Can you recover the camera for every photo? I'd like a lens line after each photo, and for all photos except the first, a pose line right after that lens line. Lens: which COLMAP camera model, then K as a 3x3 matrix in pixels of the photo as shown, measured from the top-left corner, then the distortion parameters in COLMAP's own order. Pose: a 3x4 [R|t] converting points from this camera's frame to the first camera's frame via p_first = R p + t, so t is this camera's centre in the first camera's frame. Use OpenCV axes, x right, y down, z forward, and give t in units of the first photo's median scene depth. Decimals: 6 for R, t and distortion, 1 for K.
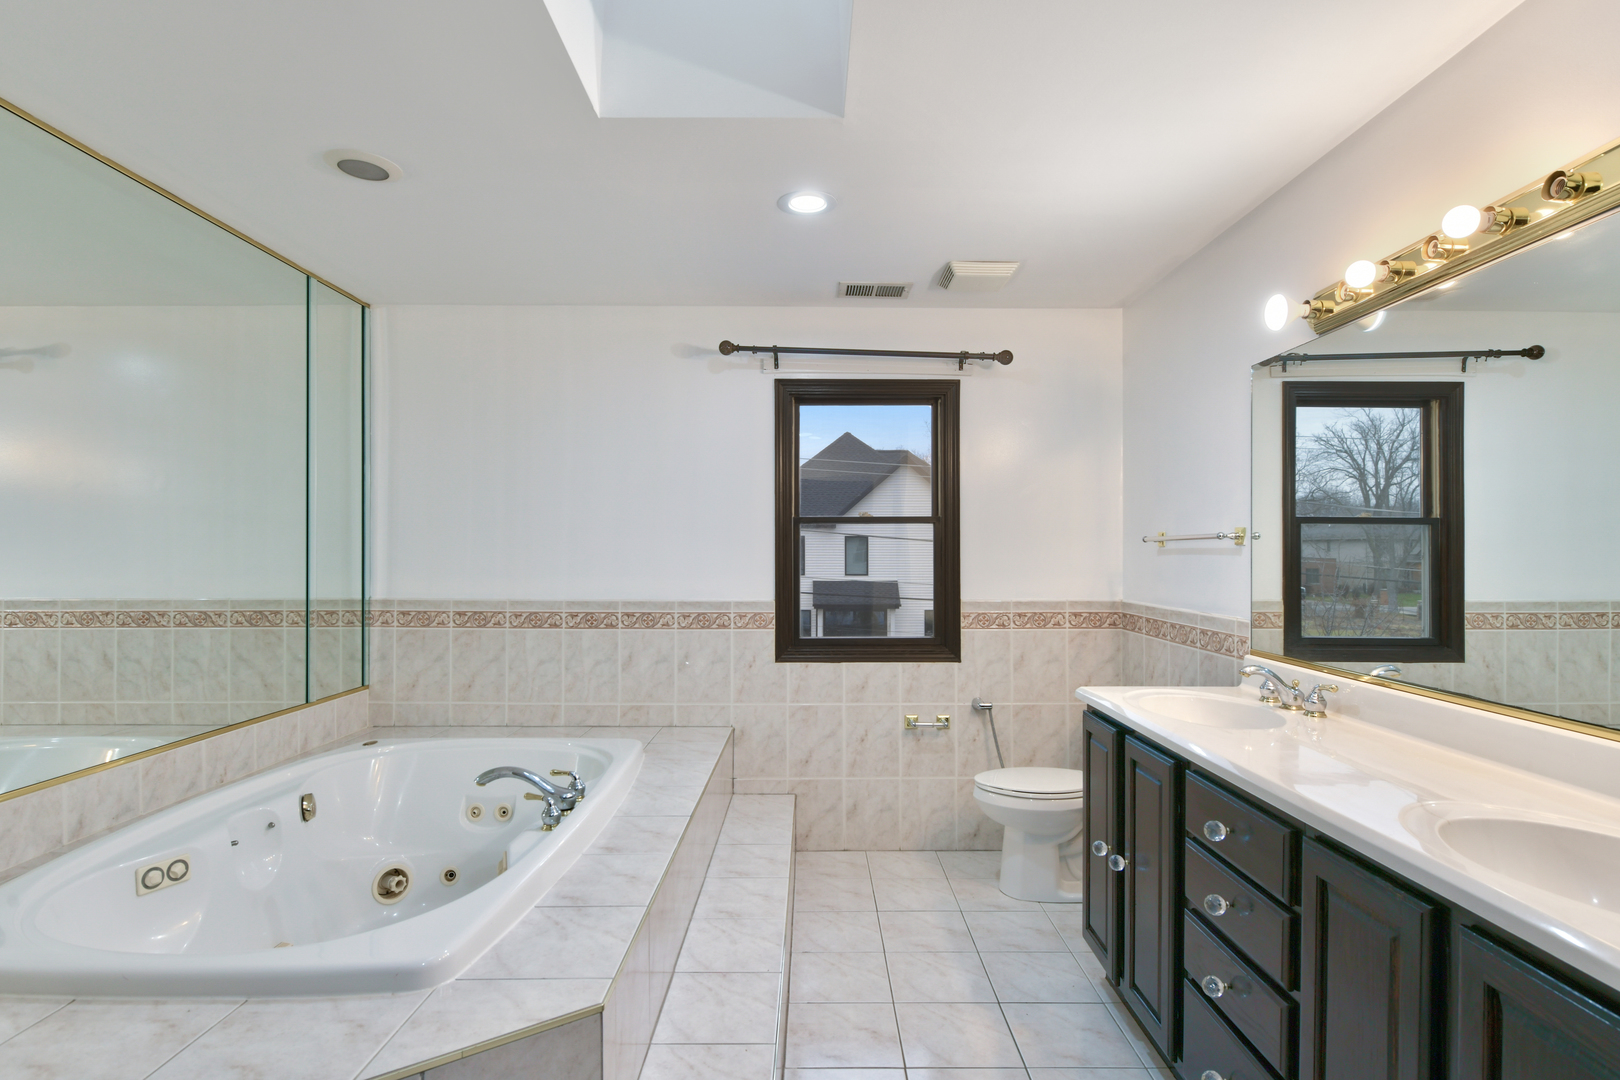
lens RADIAL K [[830.5, 0, 812.8], [0, 830.5, 544.7], [0, 0, 1]] dist [-0.007251, -0.001386]
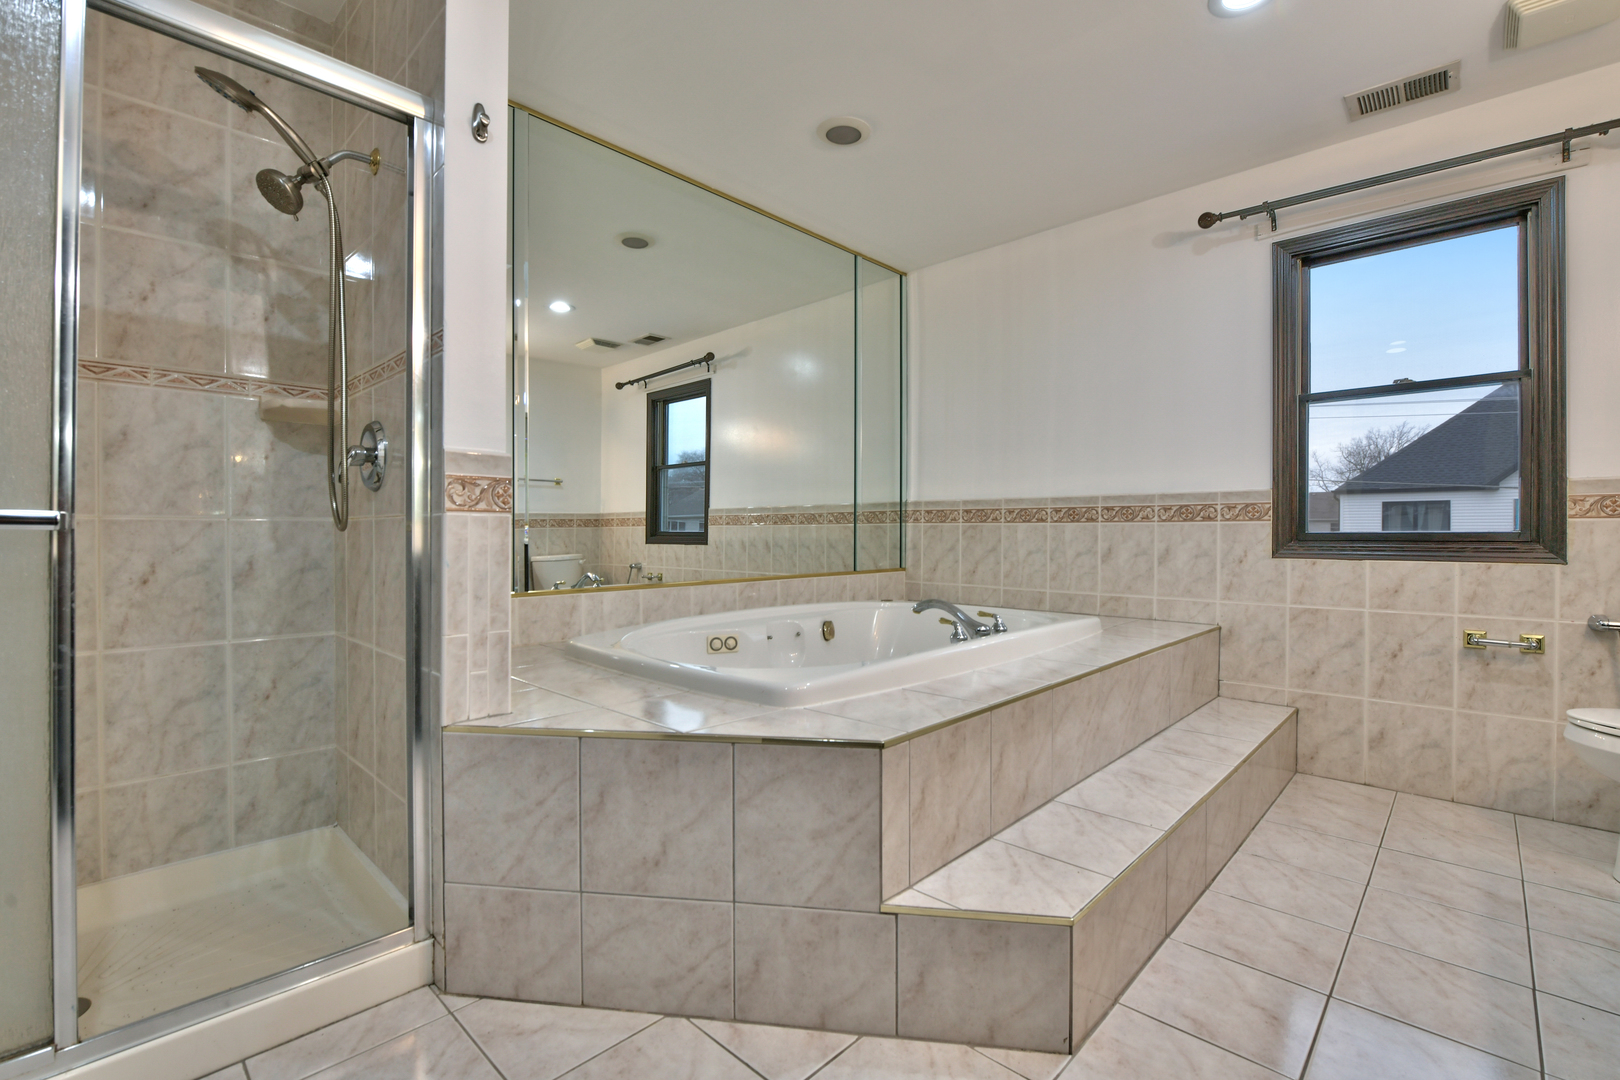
lens RADIAL K [[707.0, 0, 813.0], [0, 707.0, 537.3], [0, 0, 1]] dist [-0.015824, -0.001670]
pose [[0.718014, 0.004352, -0.696015, 0.126892], [0.003956, 0.999939, 0.010334, 0.109748], [0.696017, -0.010174, 0.717953, 0.110328]]
